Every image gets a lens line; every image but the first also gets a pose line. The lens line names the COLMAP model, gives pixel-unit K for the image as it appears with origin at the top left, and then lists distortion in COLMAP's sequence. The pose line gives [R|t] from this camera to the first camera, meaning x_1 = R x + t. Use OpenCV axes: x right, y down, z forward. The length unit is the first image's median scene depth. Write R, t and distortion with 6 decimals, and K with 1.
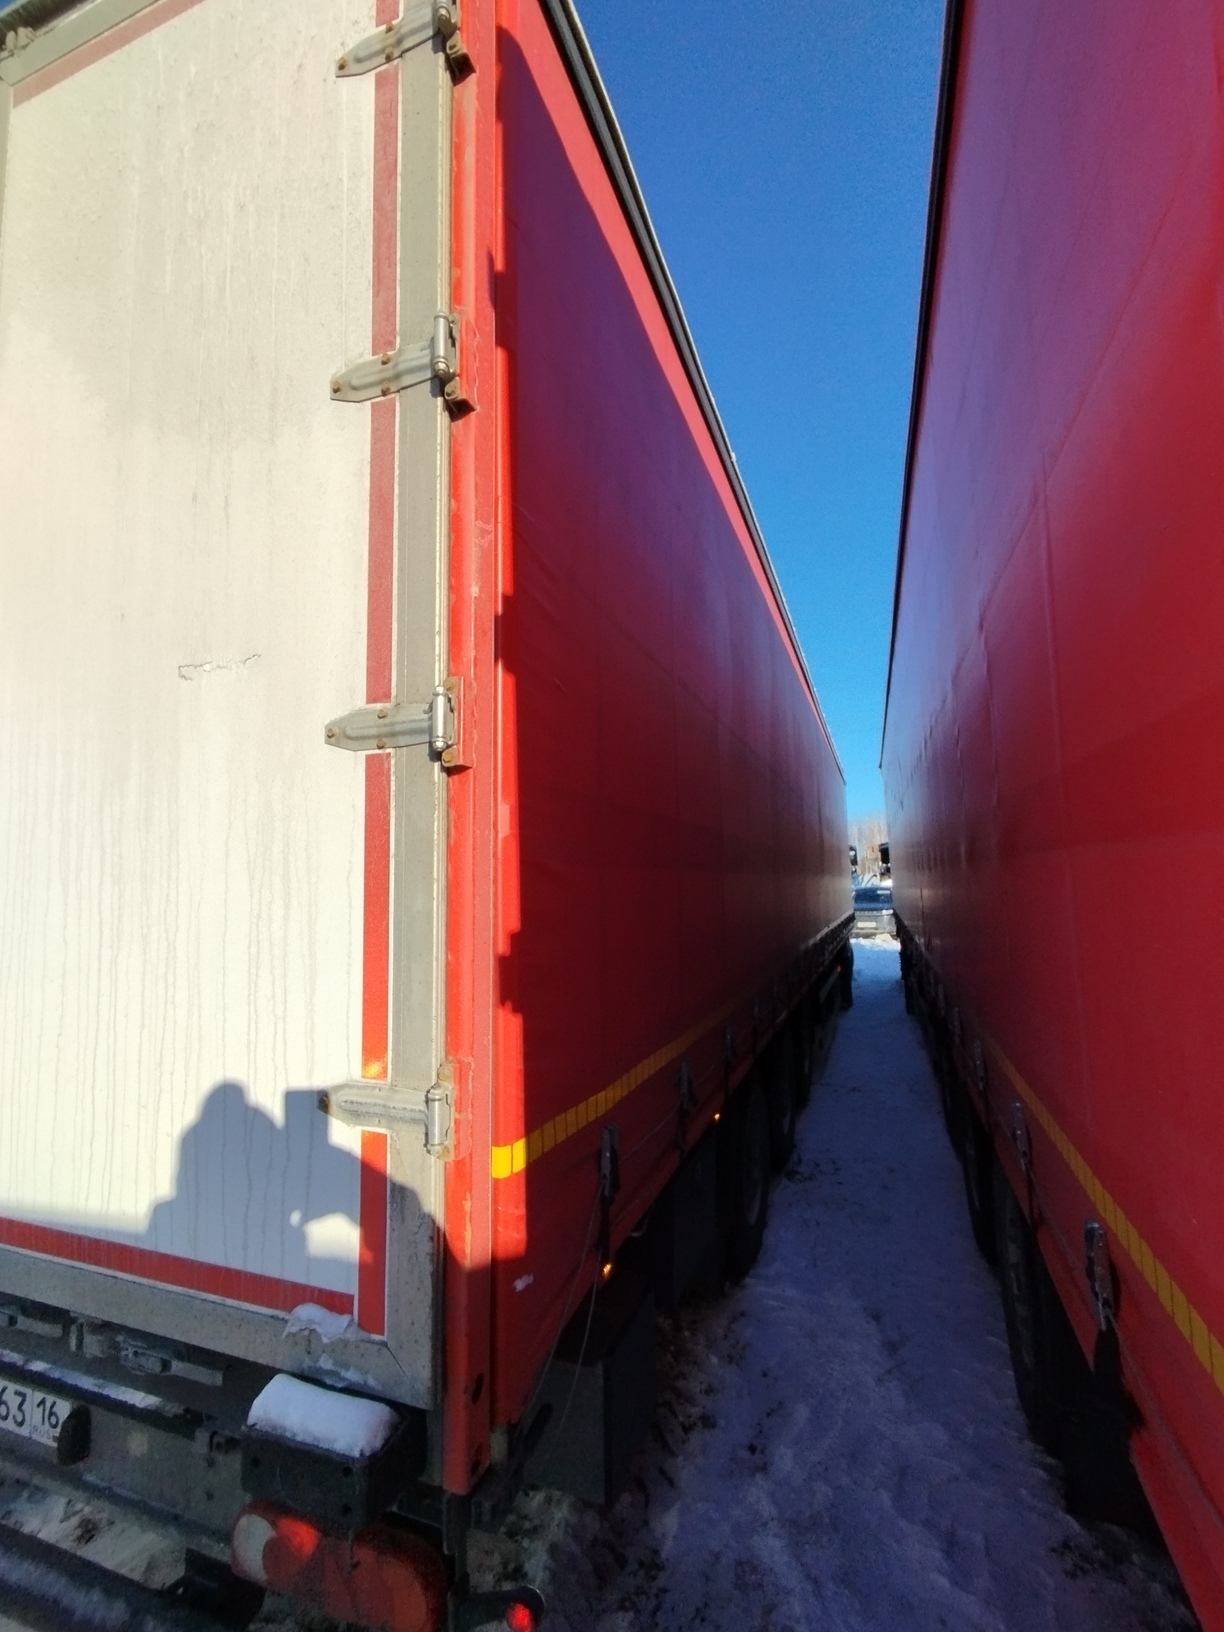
lens RADIAL K [[747.0, 0, 612.5], [0, 747.0, 819.2], [0, 0, 1]] dist [0.002874, -0.000287]
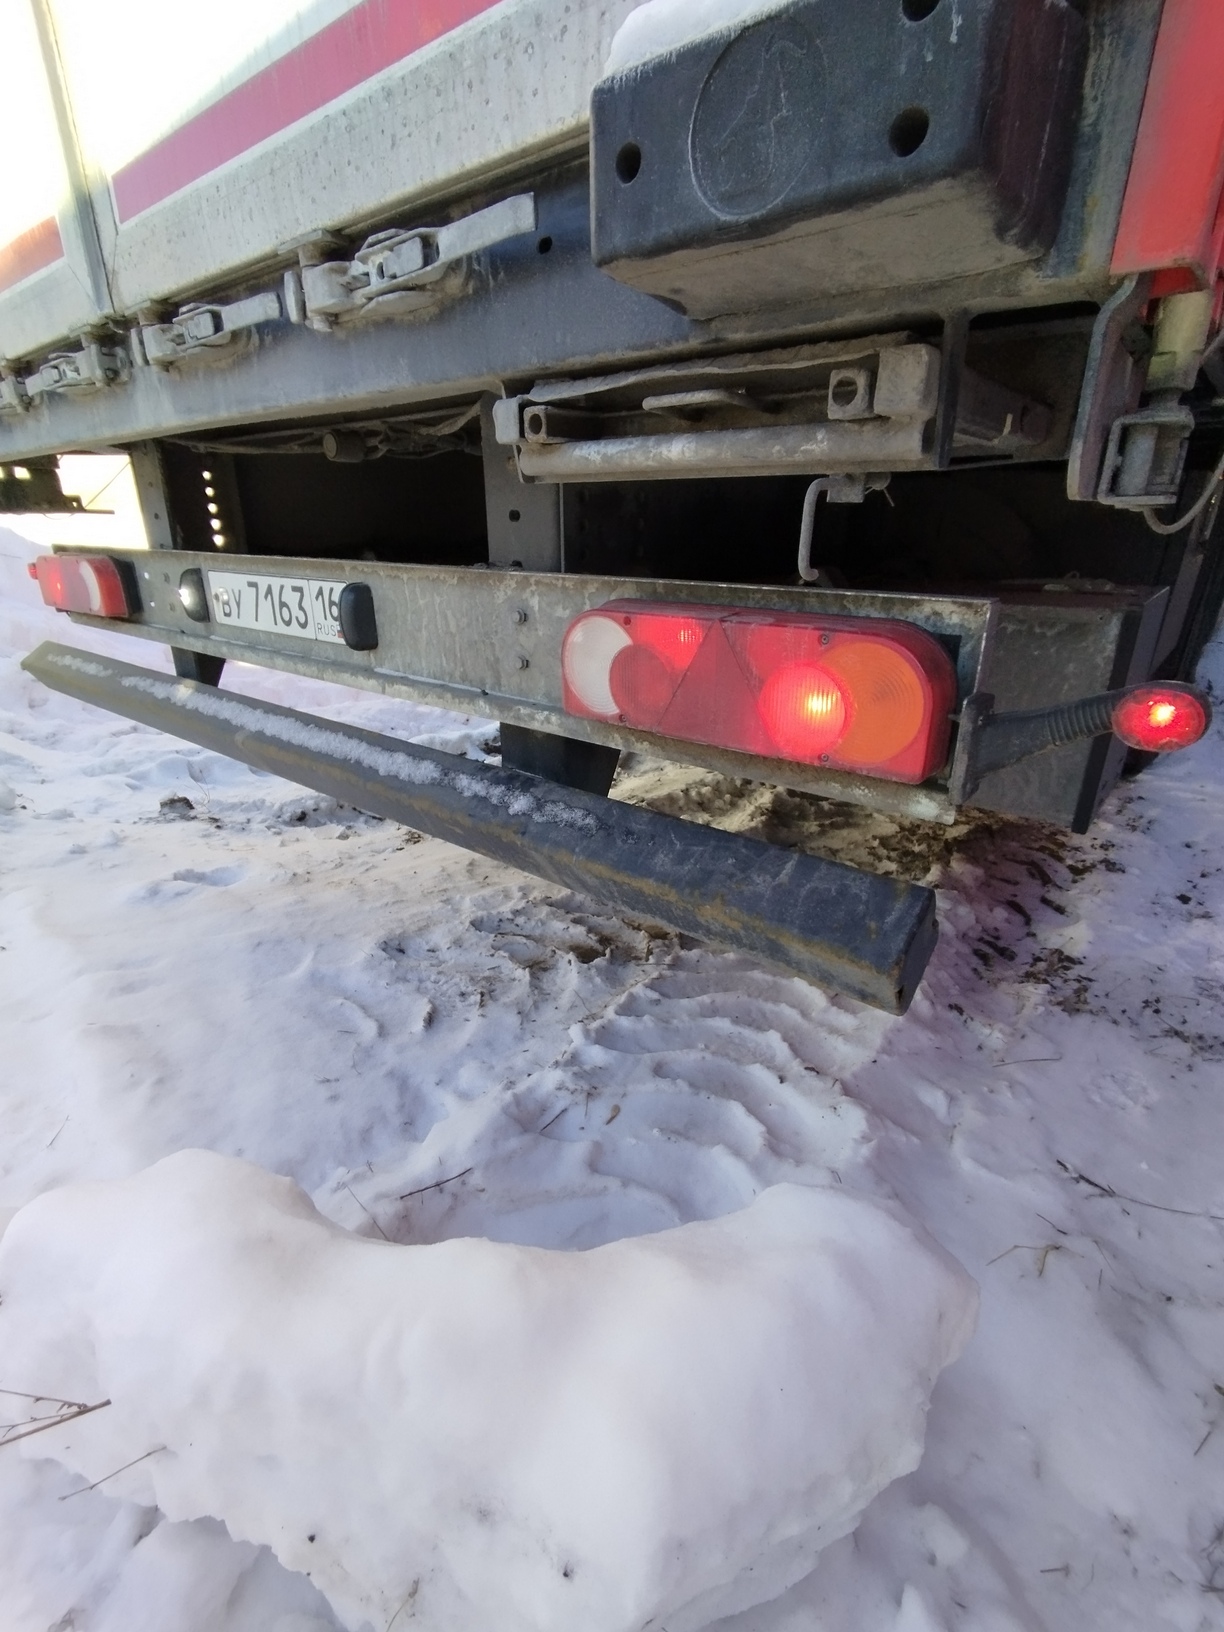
lens RADIAL K [[747.0, 0, 609.1], [0, 747.0, 817.4], [0, 0, 1]] dist [0.002874, -0.000287]
pose [[0.946128, 0.124380, -0.298952, -0.211974], [0.022276, 0.896087, 0.443319, 0.643434], [0.323027, -0.426095, 0.845042, 0.336212]]
